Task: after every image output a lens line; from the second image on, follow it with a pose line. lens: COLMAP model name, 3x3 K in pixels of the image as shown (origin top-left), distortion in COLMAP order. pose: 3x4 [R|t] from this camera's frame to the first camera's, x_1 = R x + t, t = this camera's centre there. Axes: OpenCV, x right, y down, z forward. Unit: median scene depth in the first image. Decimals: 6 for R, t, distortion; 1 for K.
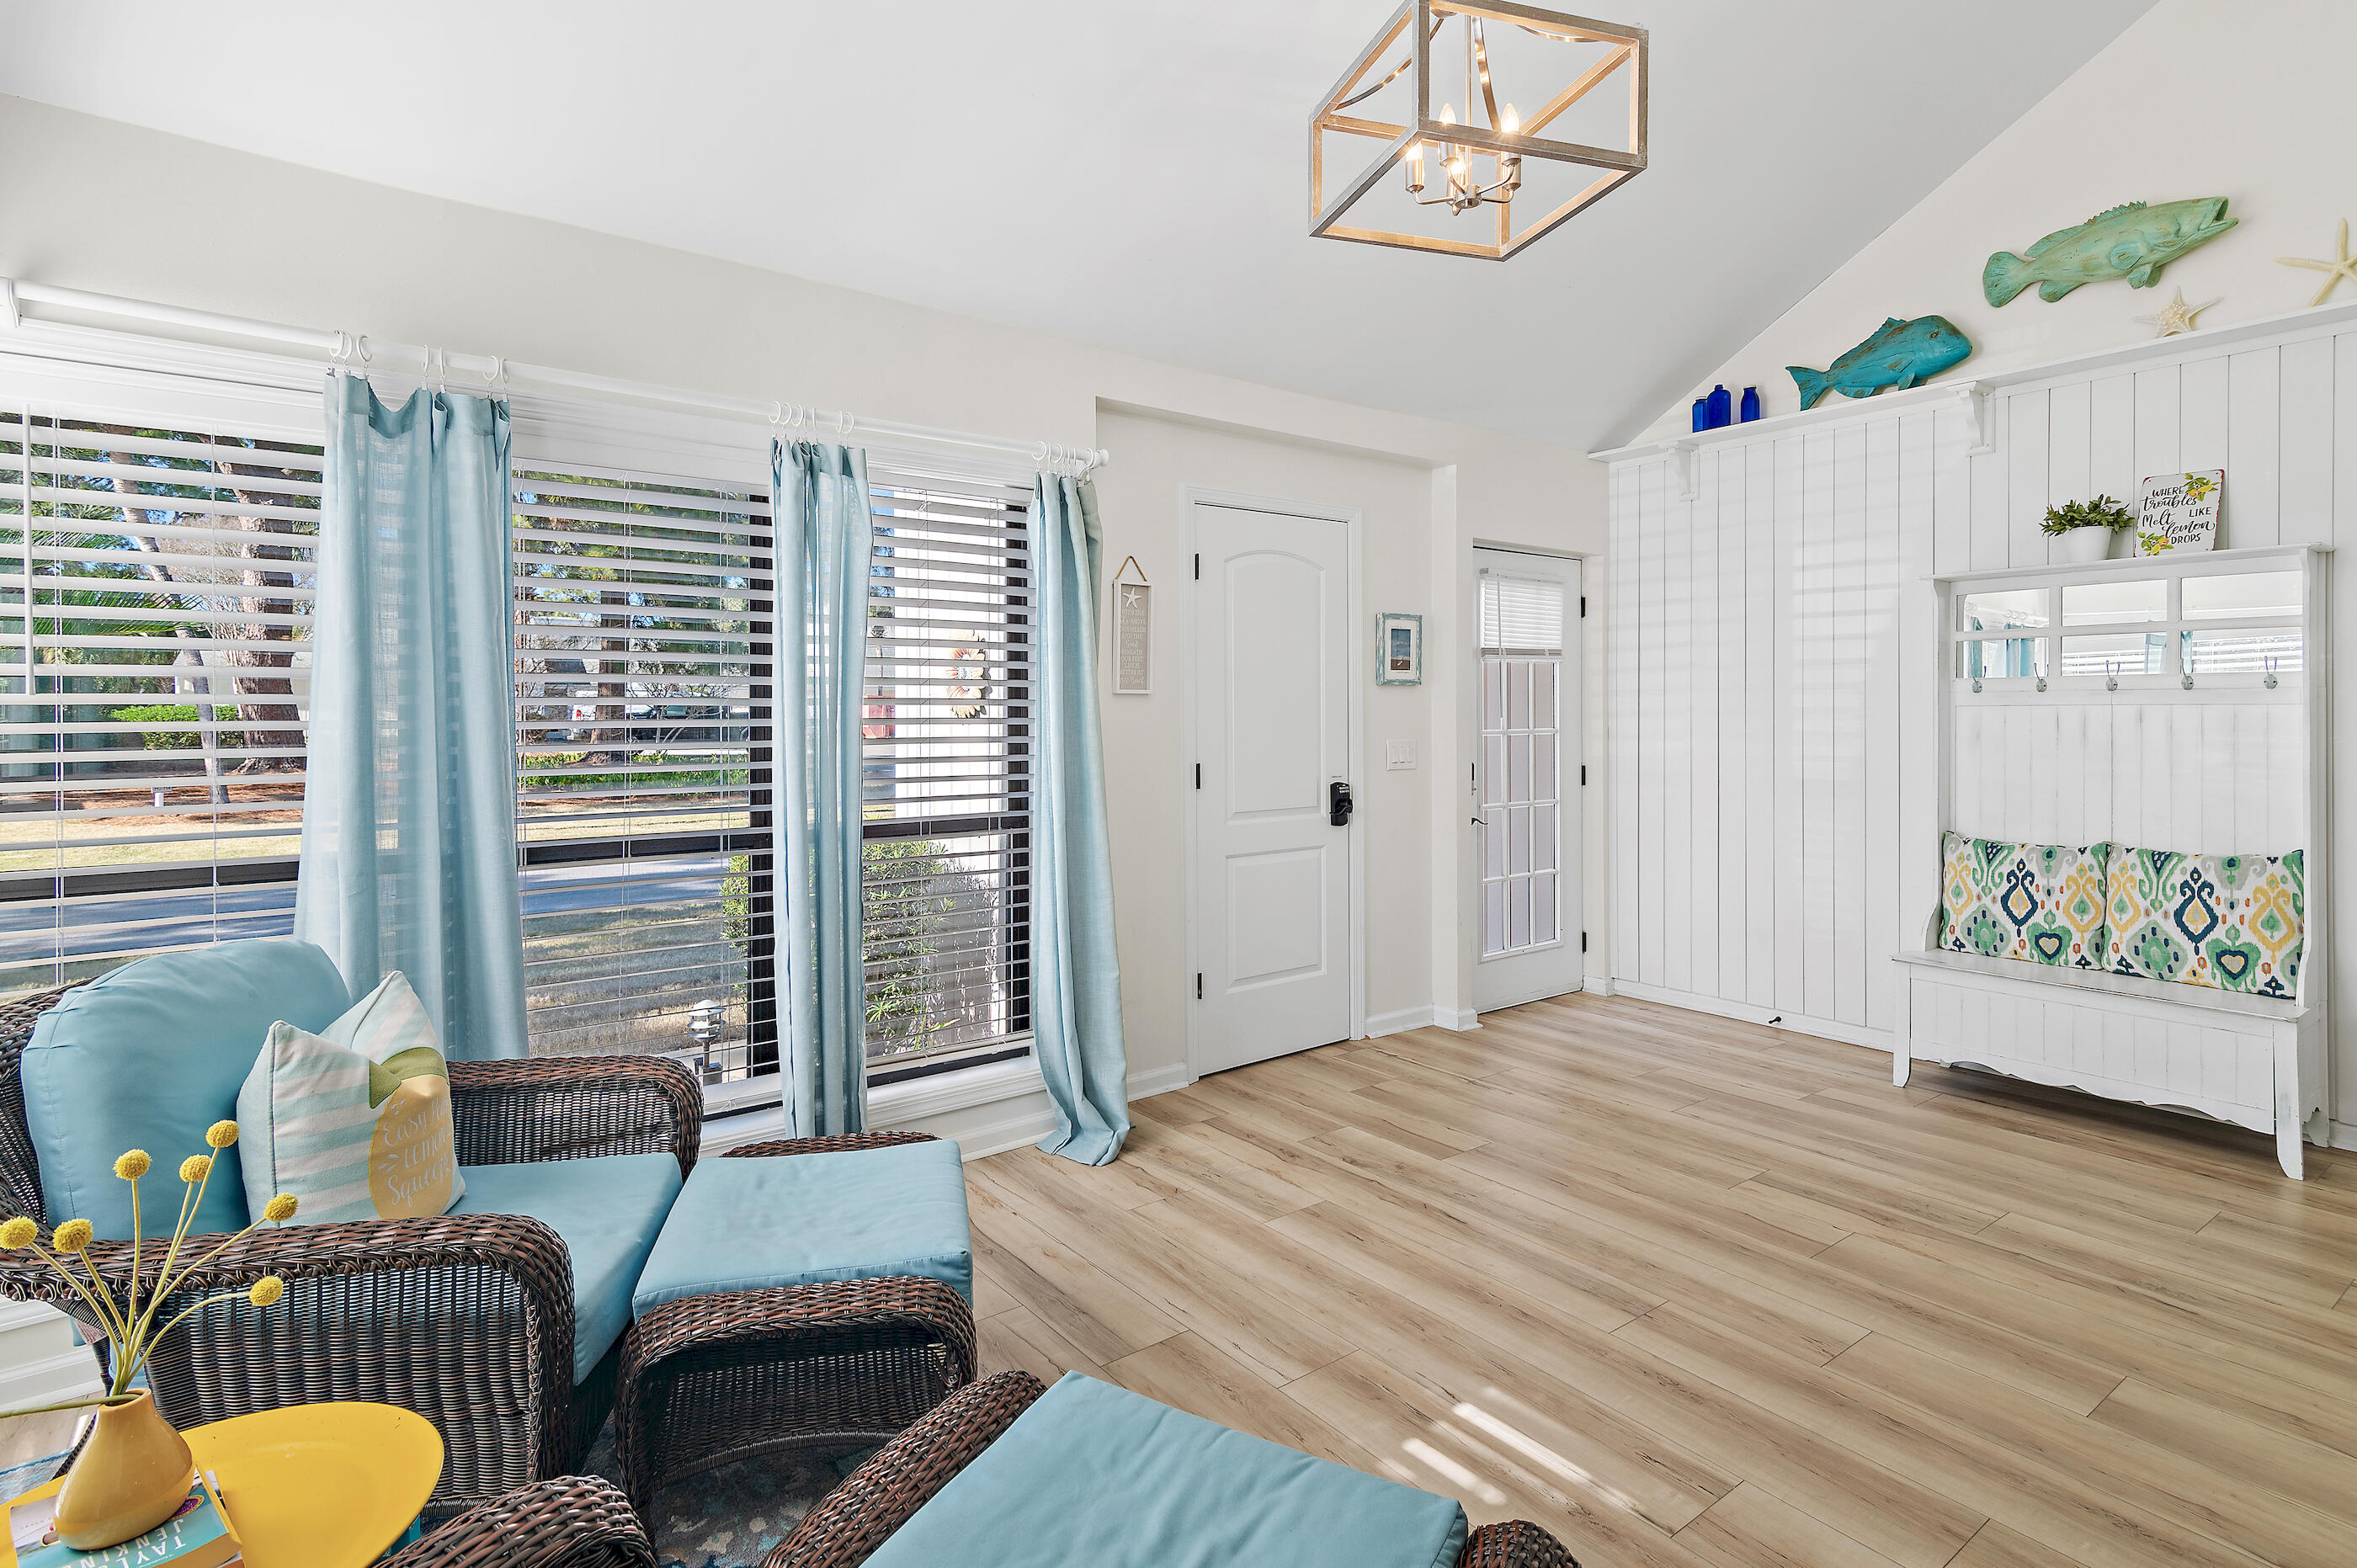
lens RADIAL K [[1165.5, 0, 1178.5], [0, 1165.5, 784.0], [0, 0, 1]] dist [0.000718, 0.000232]
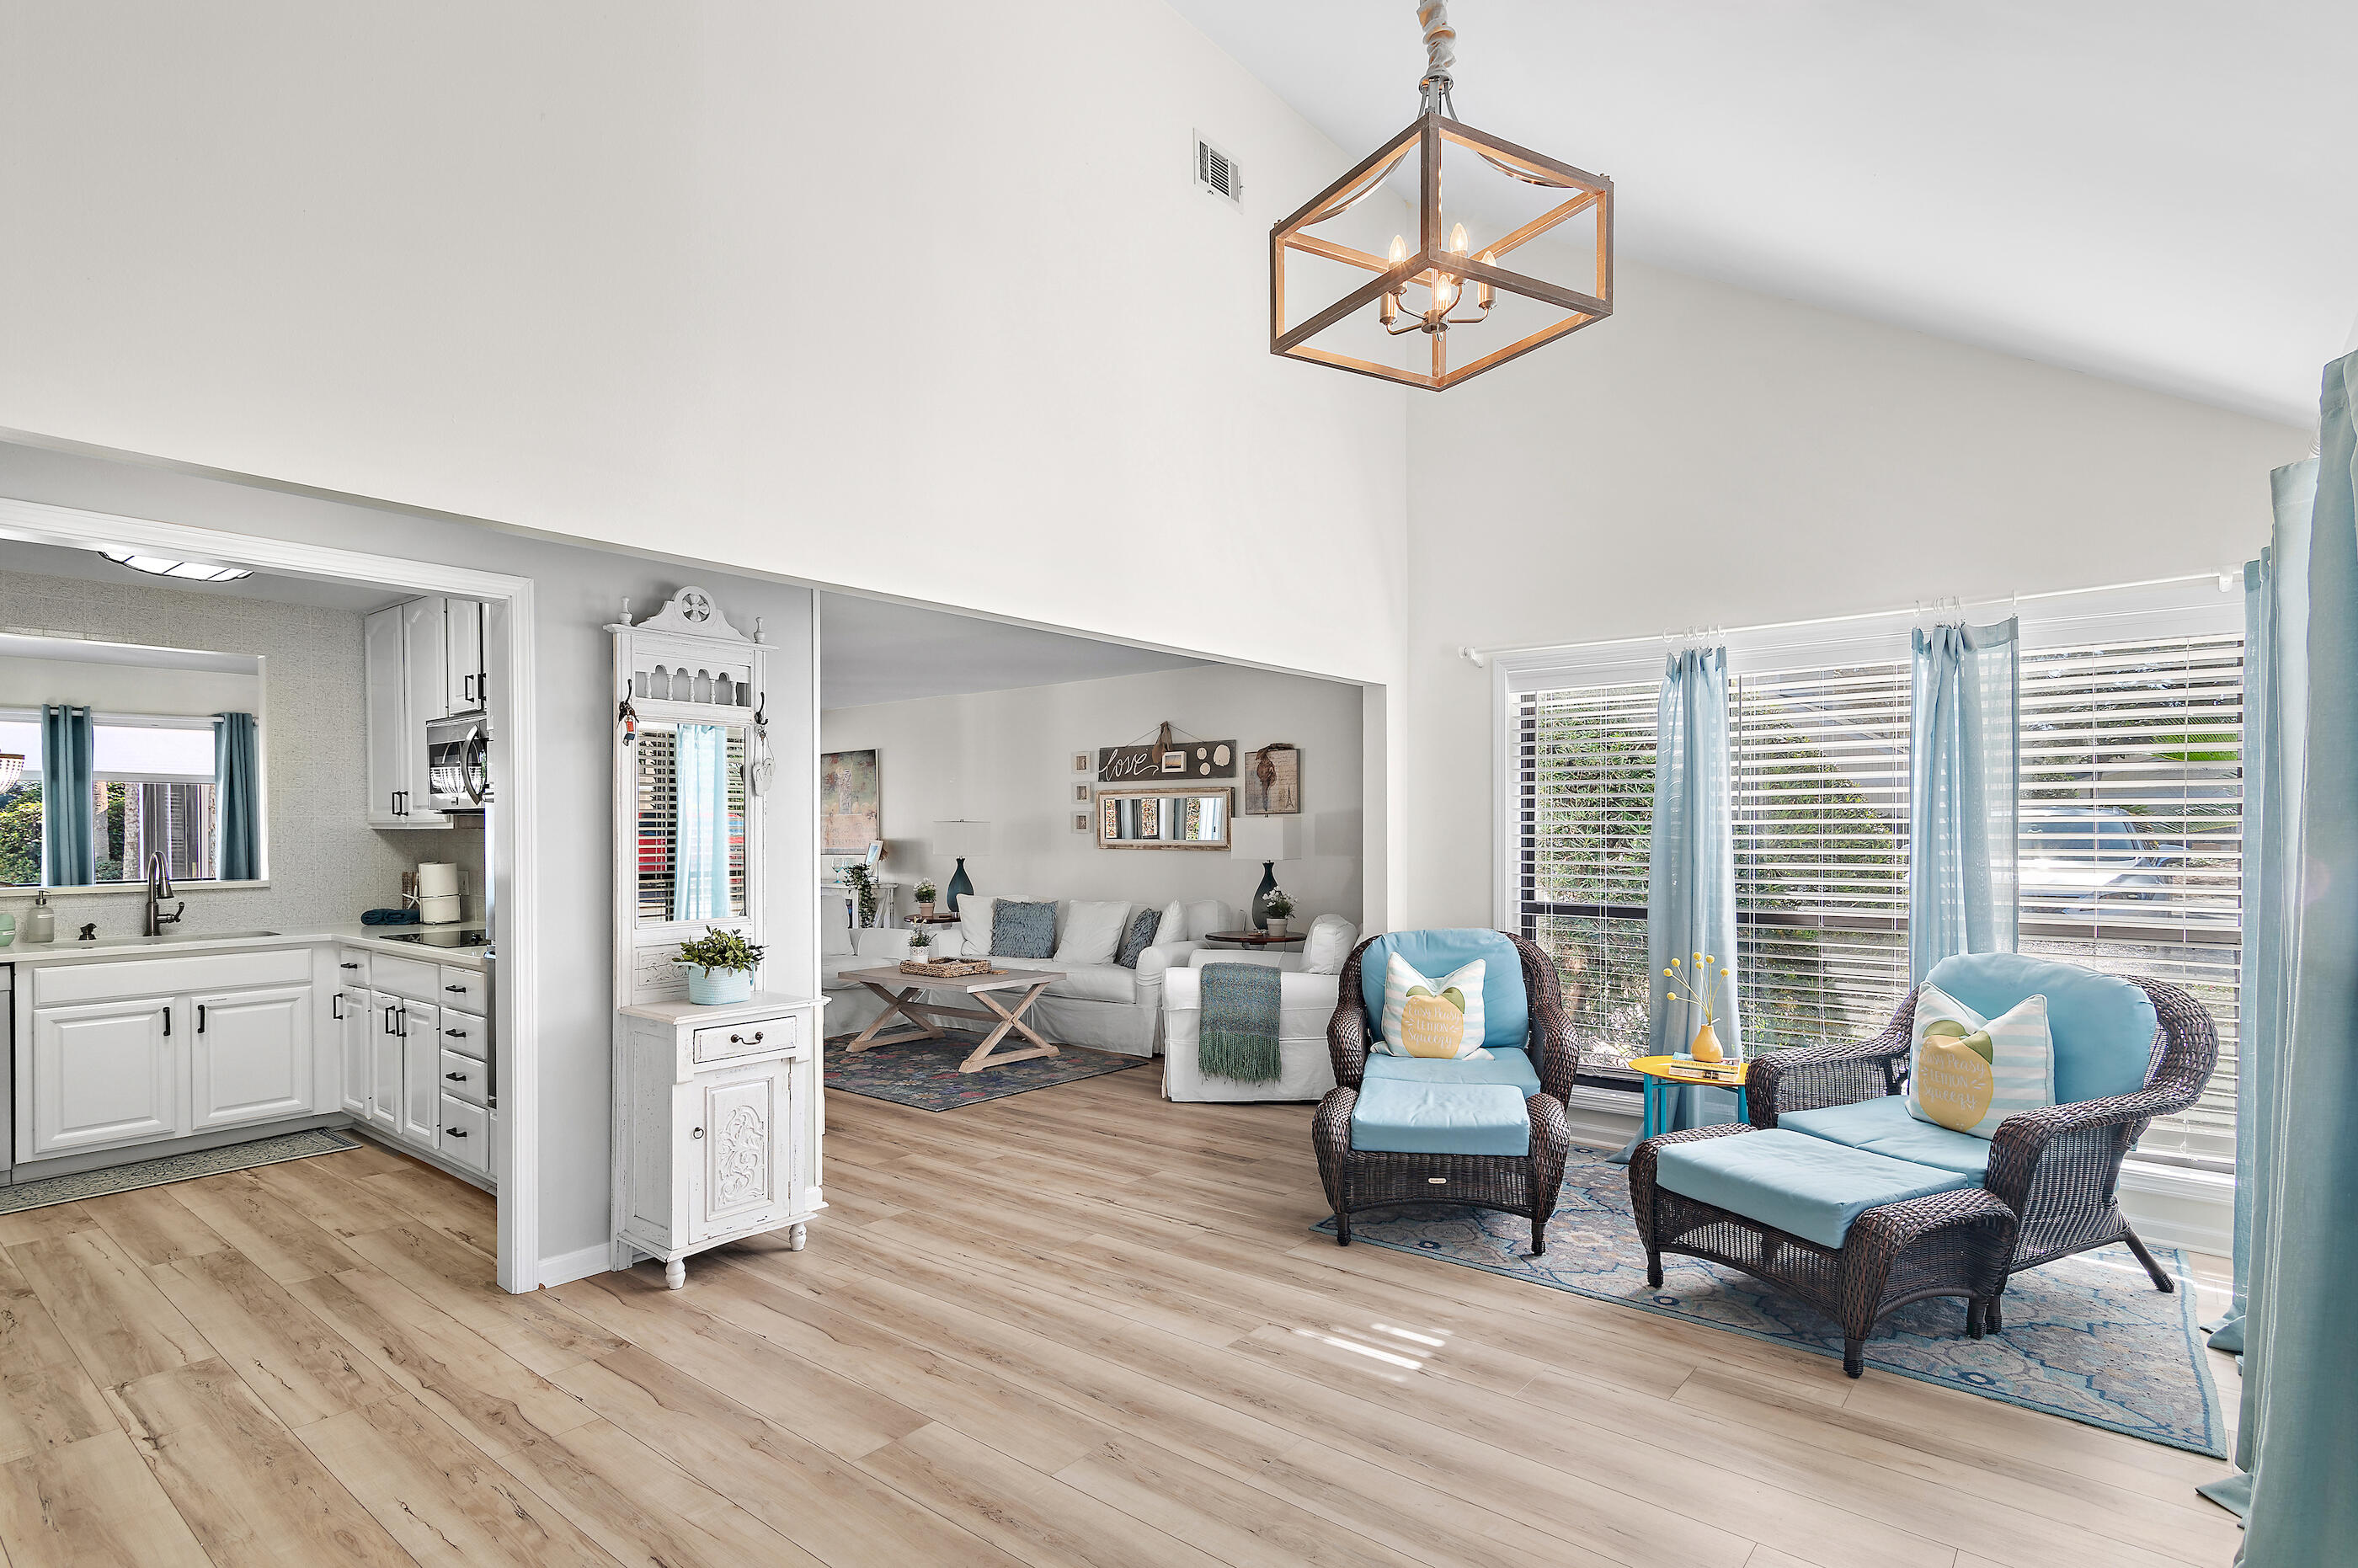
lens RADIAL K [[1166.1, 0, 1179.0], [0, 1166.1, 784.0], [0, 0, 1]] dist [0.000718, 0.000232]
pose [[-0.973640, 0.001923, -0.228081, 0.803173], [0.011422, 0.999121, -0.040338, -0.062873], [0.227802, -0.041880, -0.972806, 2.252953]]
